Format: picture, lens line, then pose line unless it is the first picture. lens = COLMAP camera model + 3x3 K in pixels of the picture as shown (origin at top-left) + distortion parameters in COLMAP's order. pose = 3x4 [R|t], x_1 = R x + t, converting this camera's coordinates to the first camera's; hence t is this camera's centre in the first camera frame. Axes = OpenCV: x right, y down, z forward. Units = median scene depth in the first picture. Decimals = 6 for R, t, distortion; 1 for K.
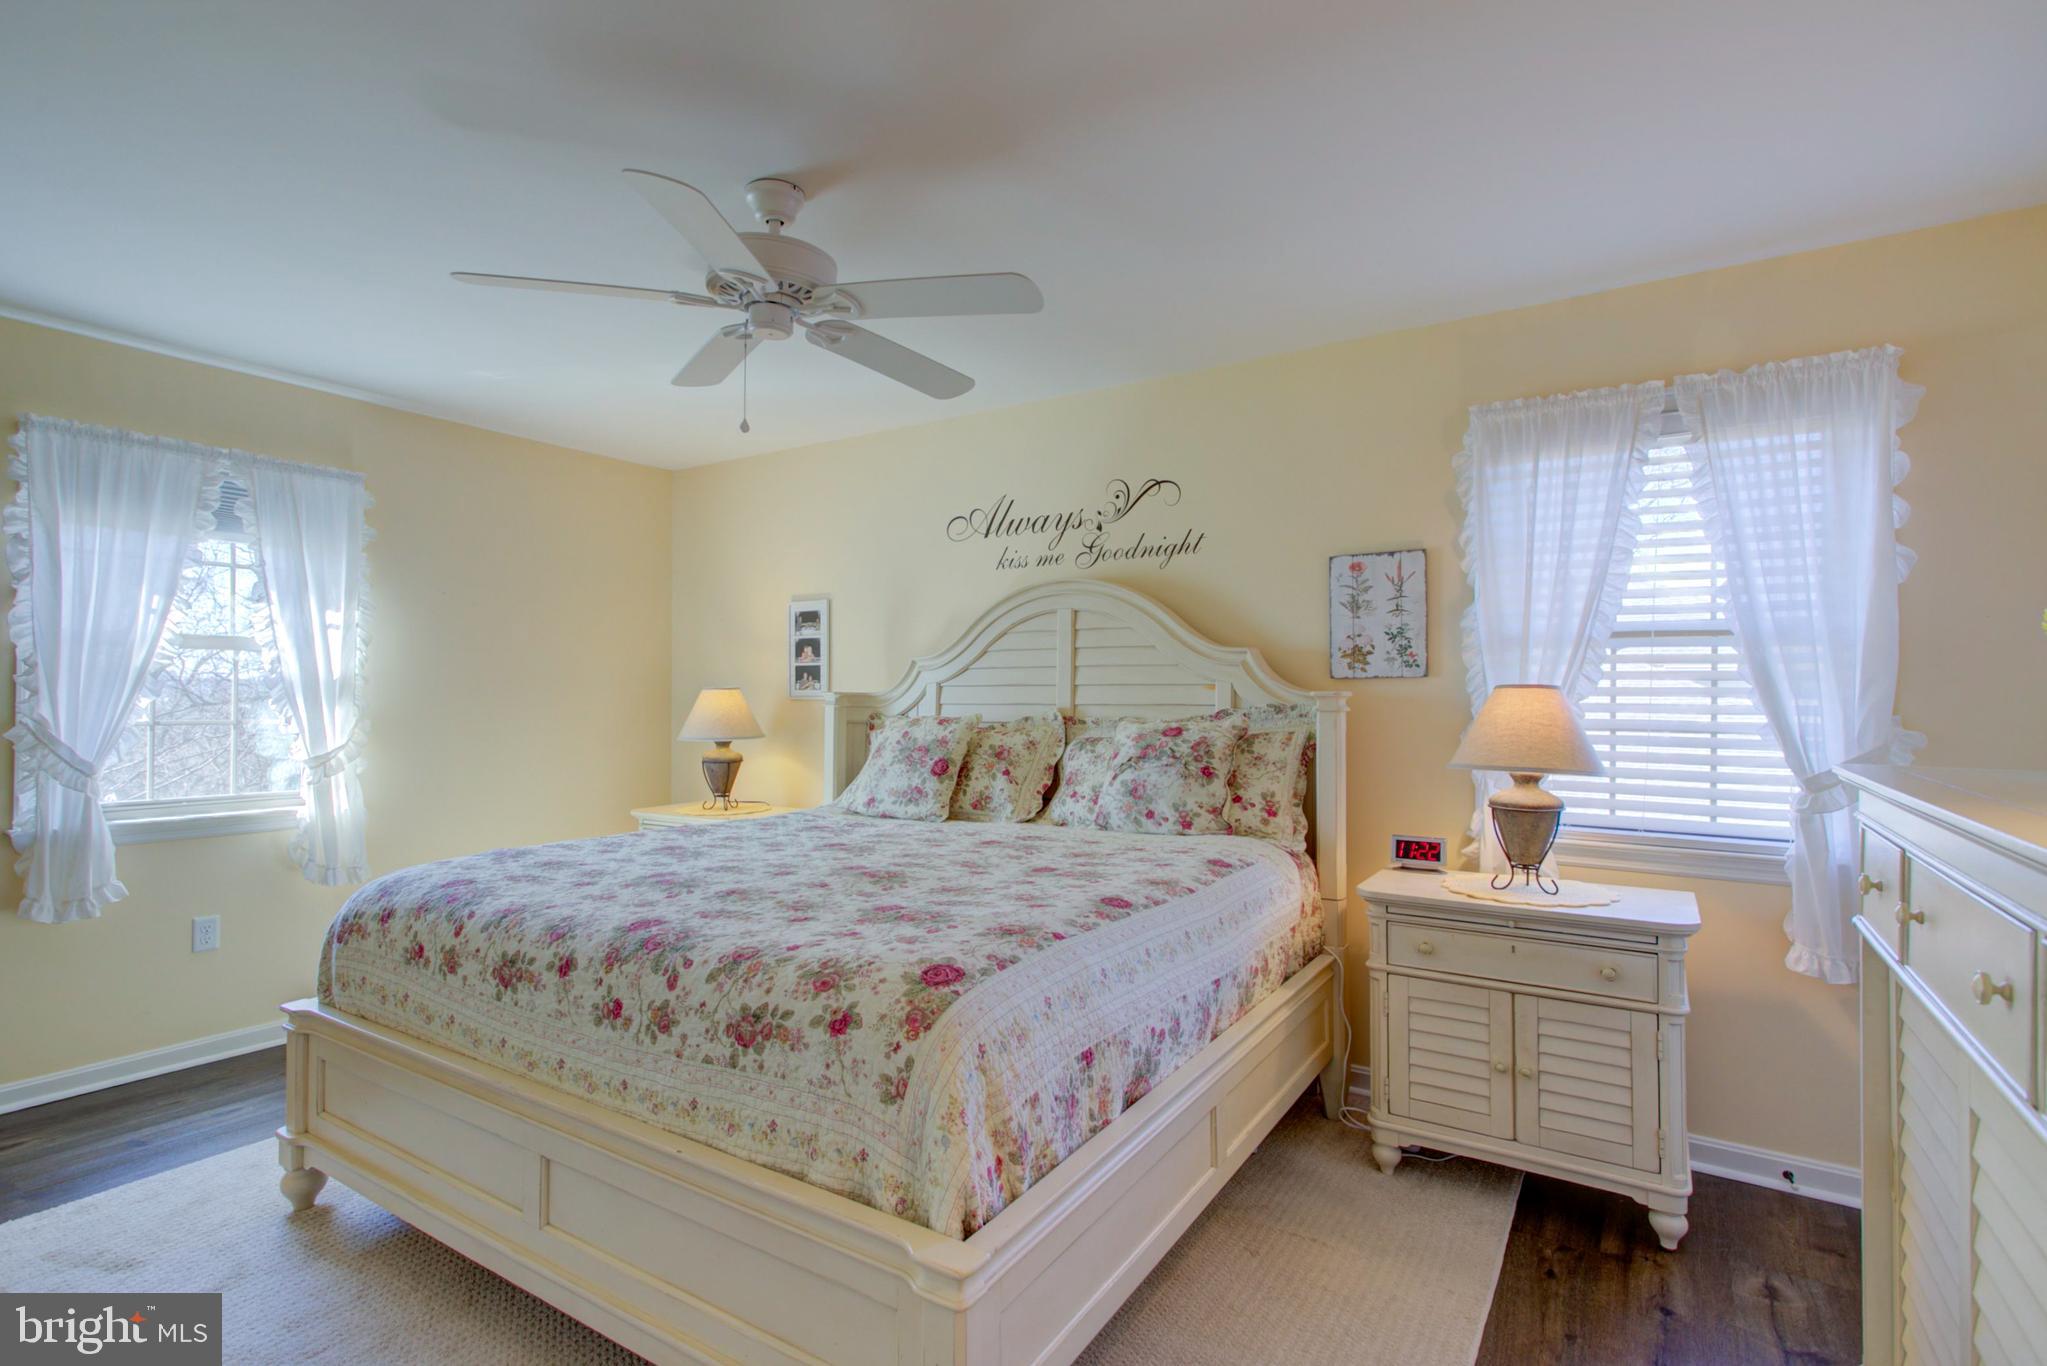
lens RADIAL K [[984.9, 0, 1023.5], [0, 984.9, 683.0], [0, 0, 1]] dist [0.005020, 0.000492]
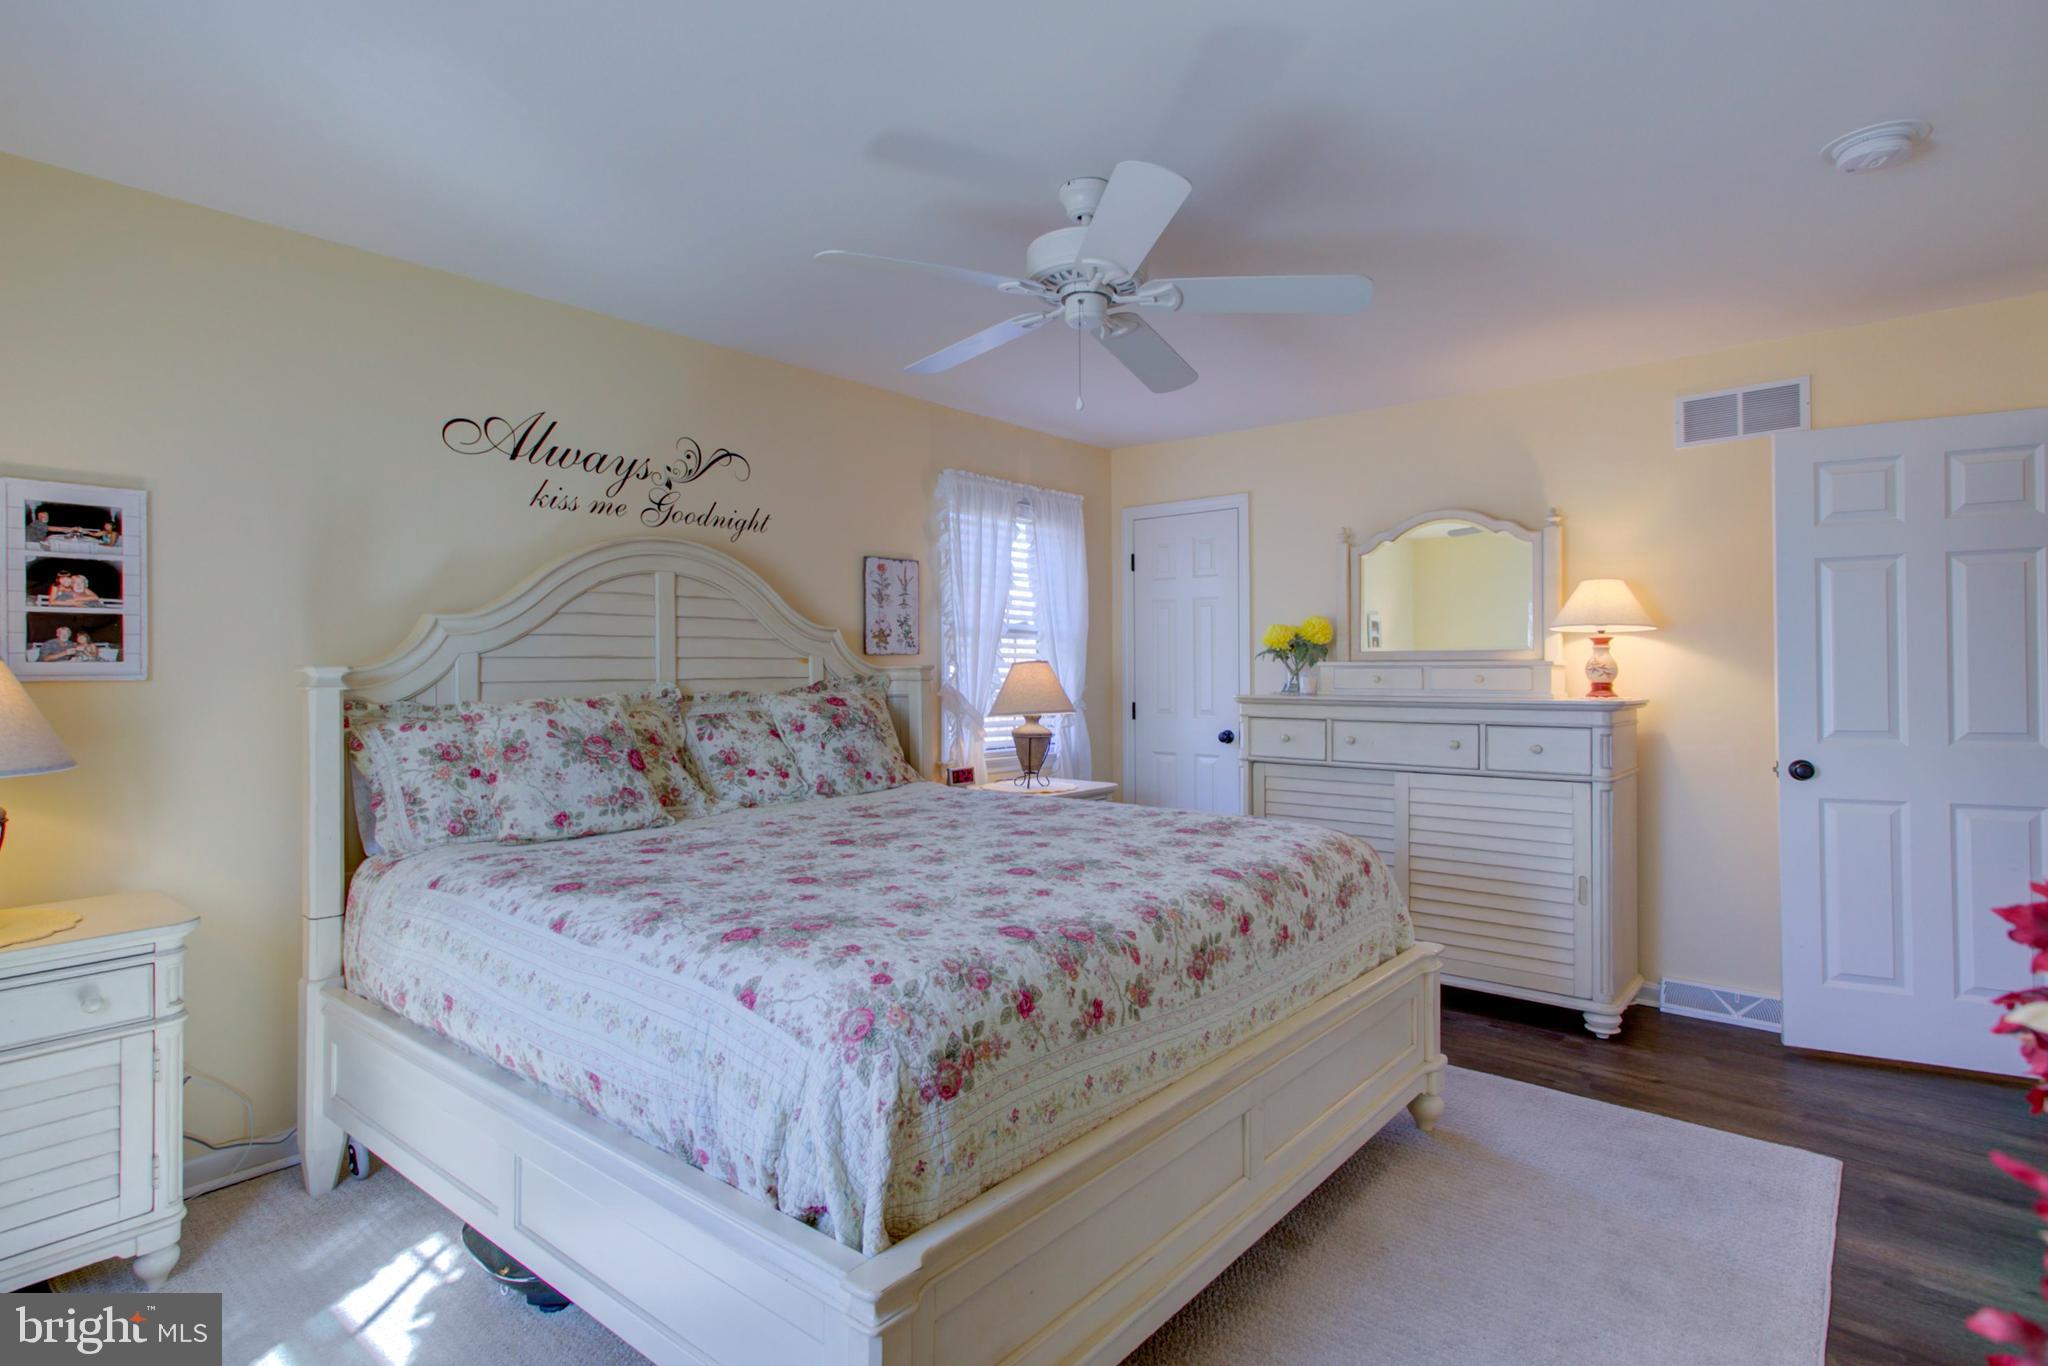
lens RADIAL K [[1042.3, 0, 966.5], [0, 1042.3, 663.6], [0, 0, 1]] dist [0.000891, 0.000476]
pose [[0.158393, 0.002717, 0.987372, -0.935040], [-0.007534, 0.999970, -0.001543, 0.007584], [-0.987347, -0.007195, 0.158409, 0.648603]]
